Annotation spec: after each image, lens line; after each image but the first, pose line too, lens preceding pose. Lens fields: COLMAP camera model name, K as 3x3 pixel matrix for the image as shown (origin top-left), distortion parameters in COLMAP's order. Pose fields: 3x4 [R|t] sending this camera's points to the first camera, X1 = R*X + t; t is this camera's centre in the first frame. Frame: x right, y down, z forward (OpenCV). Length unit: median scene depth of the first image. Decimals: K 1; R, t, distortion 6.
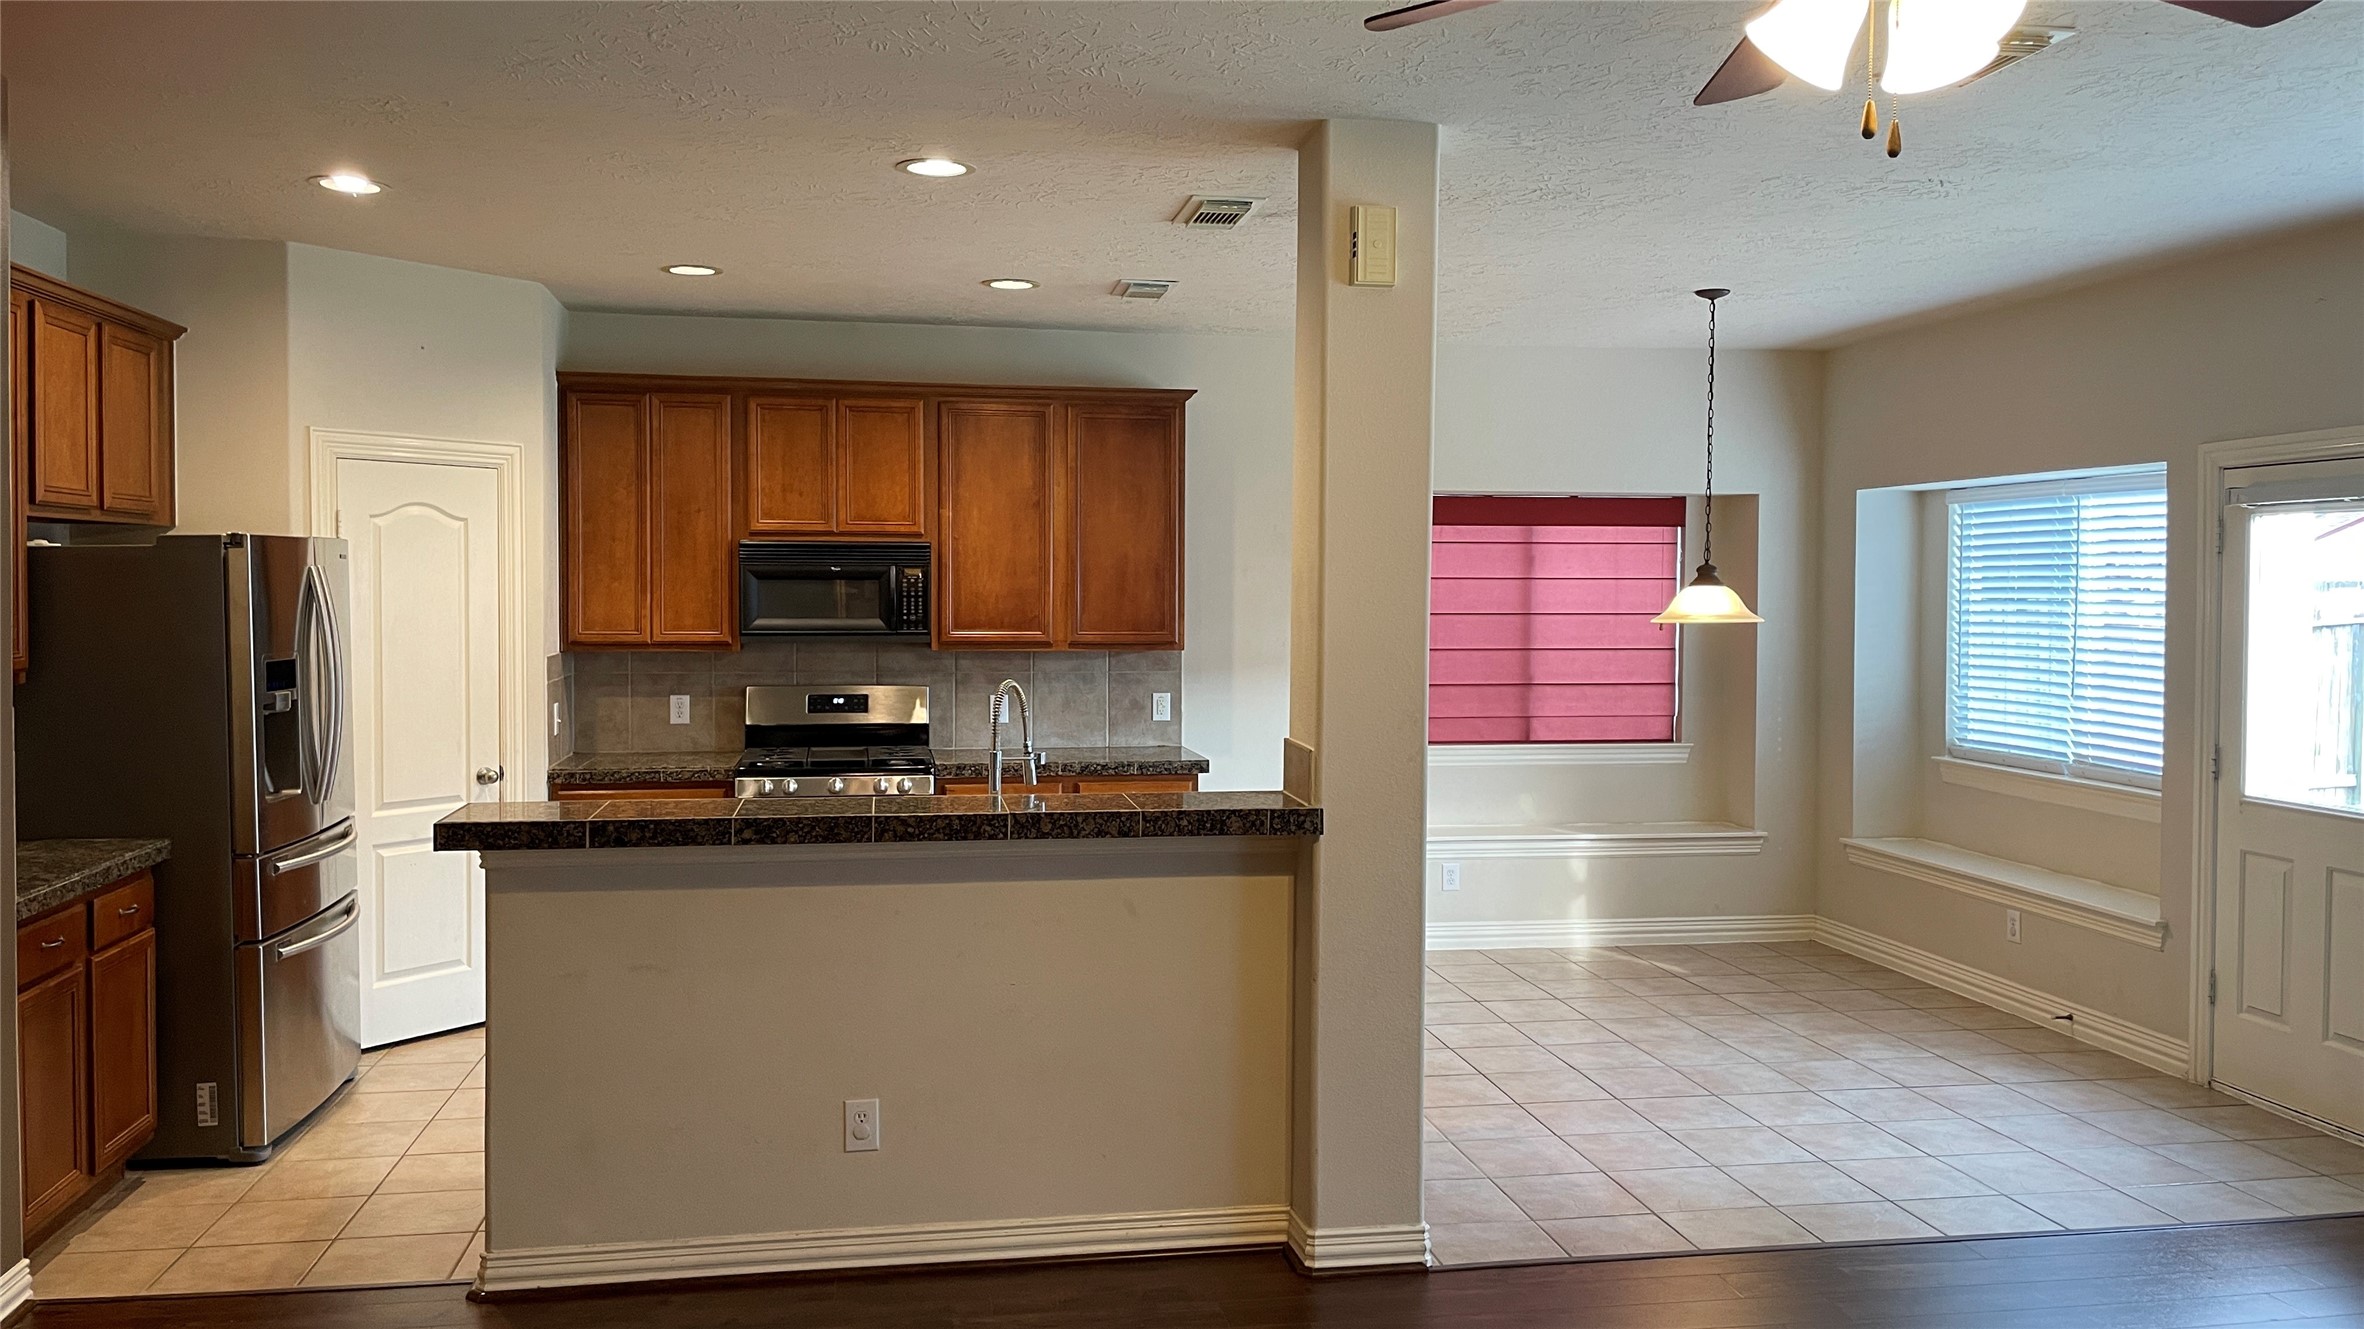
lens RADIAL K [[1783.7, 0, 1182.1], [0, 1783.7, 653.2], [0, 0, 1]] dist [0.113446, -0.138133]
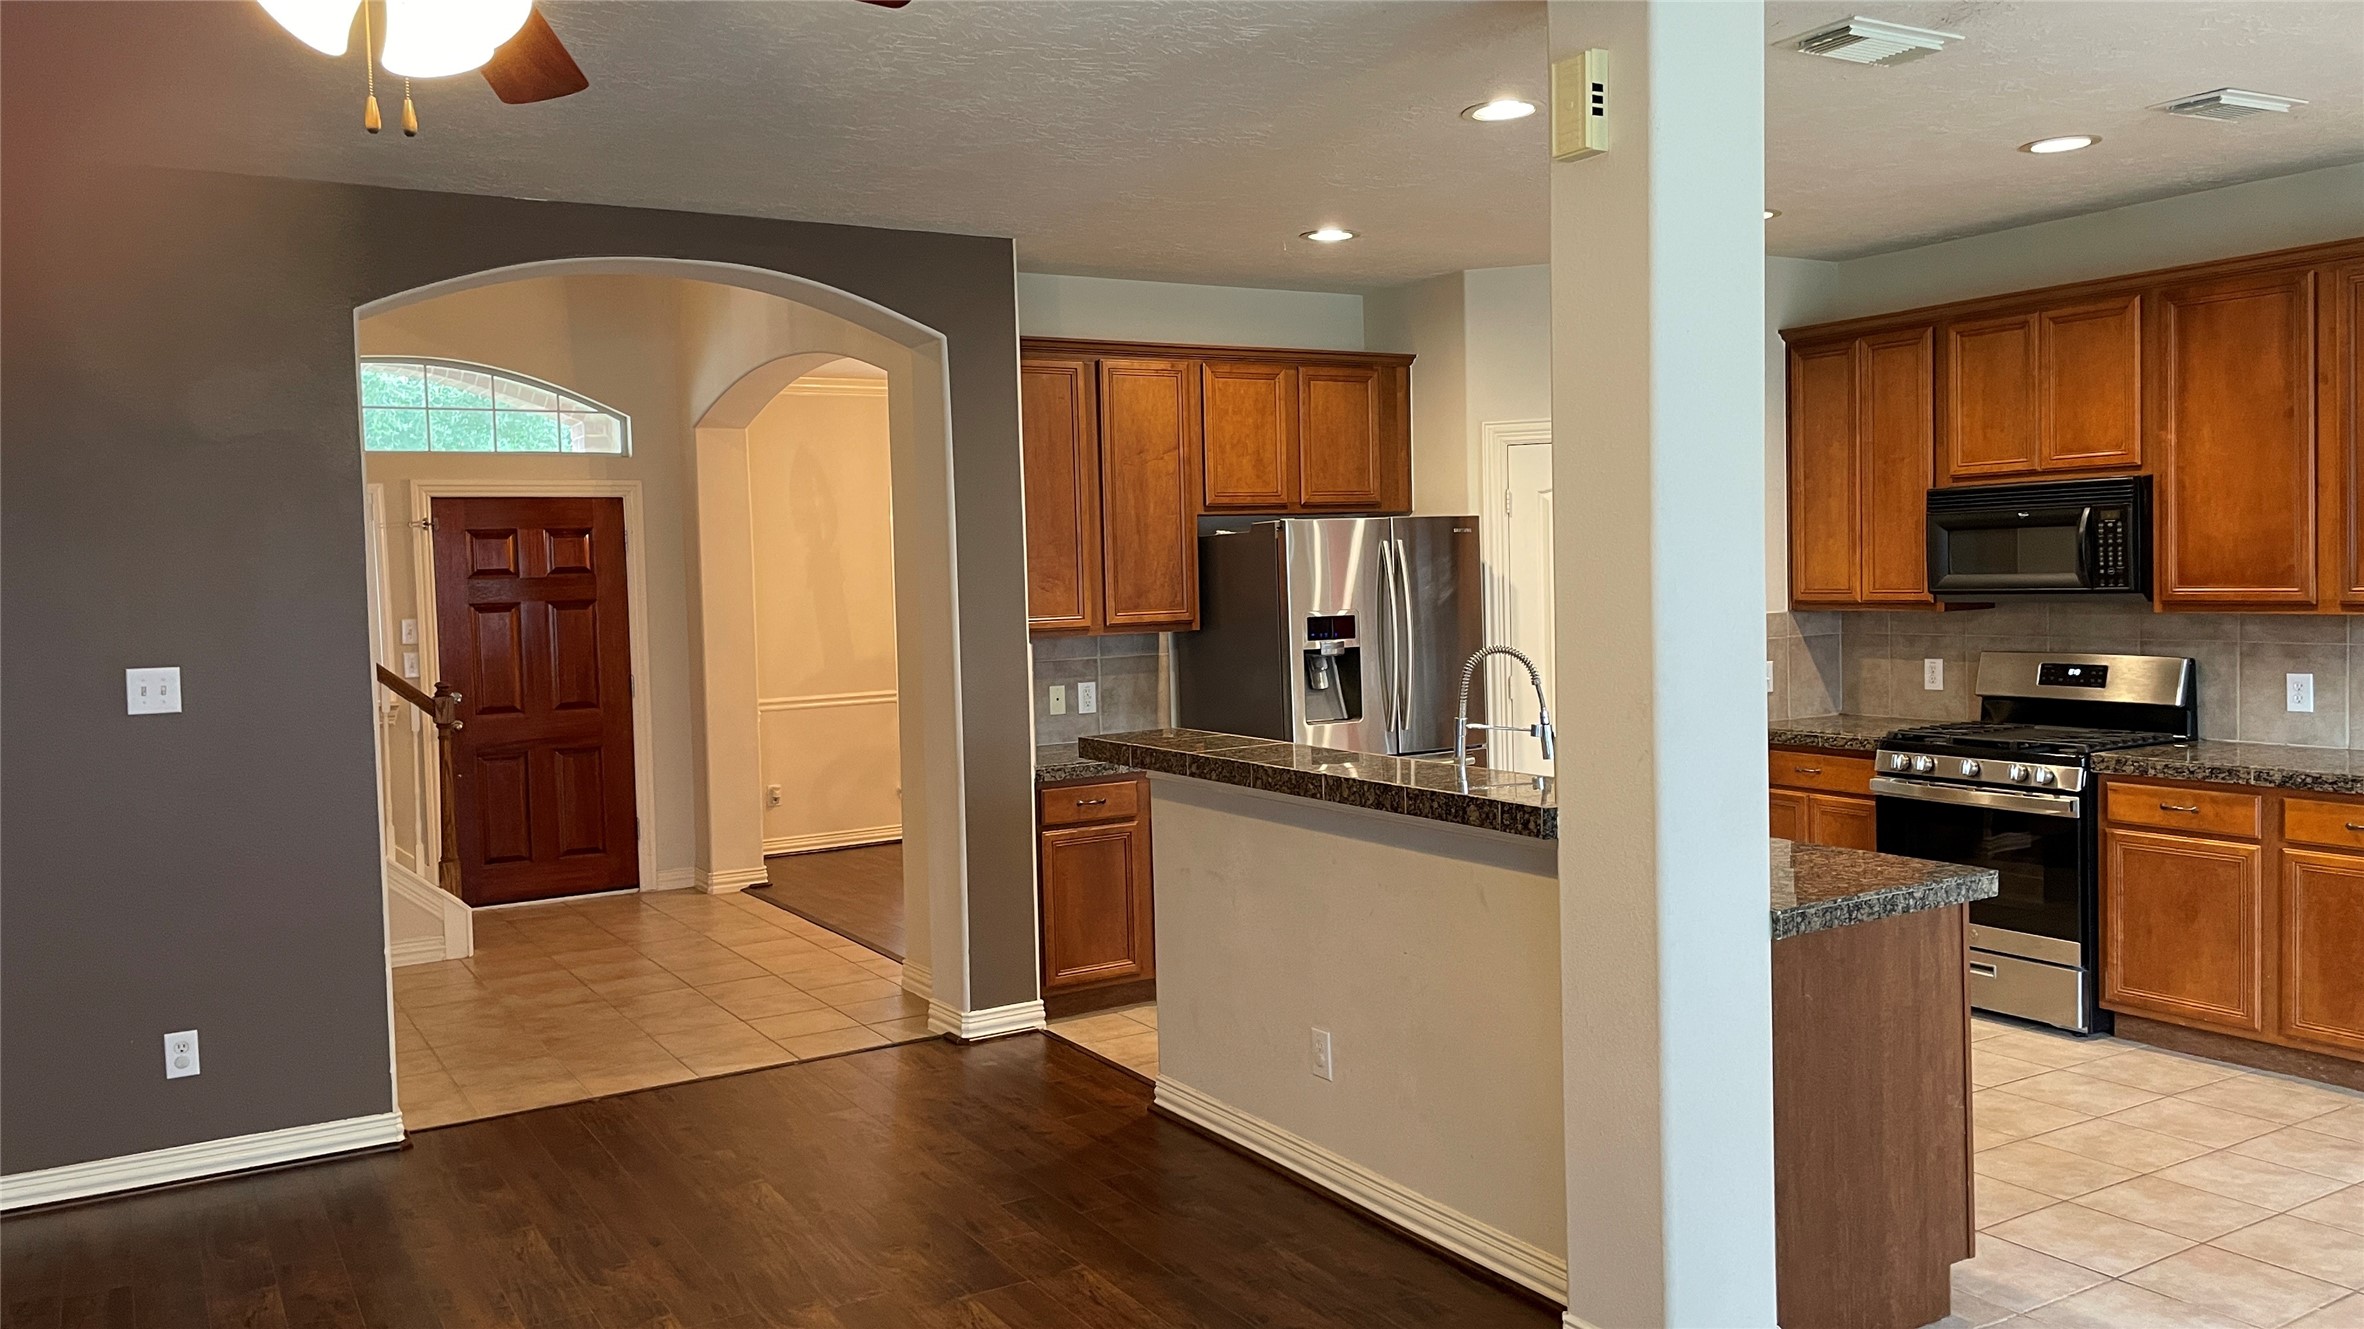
lens RADIAL K [[1783.7, 0, 1182.1], [0, 1783.7, 653.2], [0, 0, 1]] dist [0.113446, -0.138133]
pose [[0.360519, 0.029517, -0.932285, 0.455717], [-0.006232, 0.999553, 0.029237, -0.004323], [0.932731, -0.004730, 0.360542, 0.315735]]
